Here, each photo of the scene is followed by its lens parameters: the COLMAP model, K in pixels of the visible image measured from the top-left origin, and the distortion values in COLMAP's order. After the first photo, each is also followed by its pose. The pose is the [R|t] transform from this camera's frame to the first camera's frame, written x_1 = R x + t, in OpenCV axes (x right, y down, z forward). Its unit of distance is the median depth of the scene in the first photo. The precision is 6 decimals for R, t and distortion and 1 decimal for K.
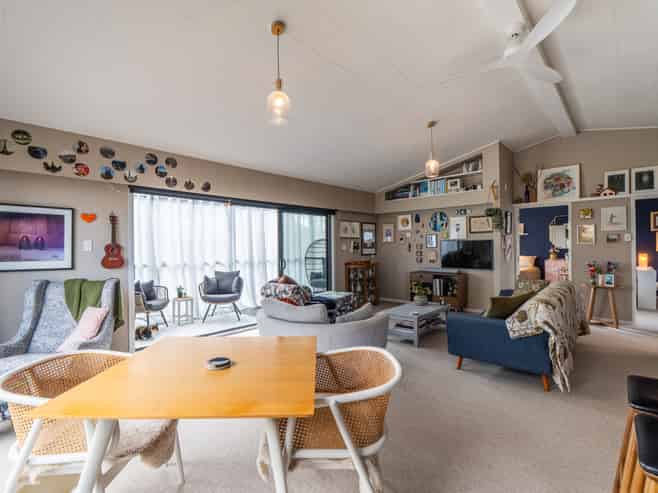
lens RADIAL K [[311.5, 0, 326.2], [0, 311.5, 246.4], [0, 0, 1]] dist [0.000192, -0.000123]
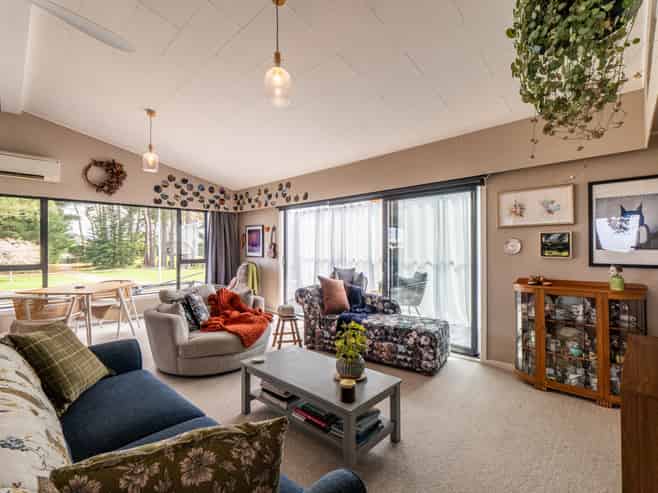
lens RADIAL K [[311.5, 0, 326.2], [0, 311.5, 246.4], [0, 0, 1]] dist [0.000192, -0.000123]
pose [[-0.003725, 0.005653, -0.999977, 0.589252], [0.006109, 0.999965, 0.005631, -0.000968], [0.999974, -0.006088, -0.003759, 0.766861]]
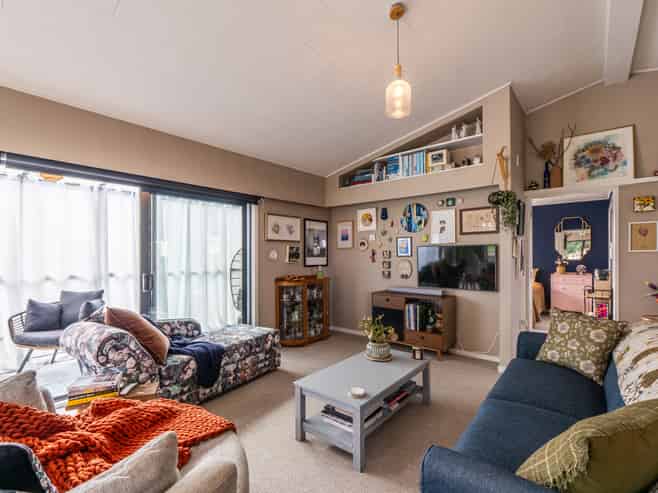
lens RADIAL K [[312.7, 0, 325.7], [0, 312.7, 255.4], [0, 0, 1]] dist [0.000815, 0.000022]
pose [[0.998438, 0.008731, 0.055182, 0.141314], [-0.008657, 0.999961, -0.001572, 0.004765], [-0.055194, 0.001092, 0.998475, 0.357431]]
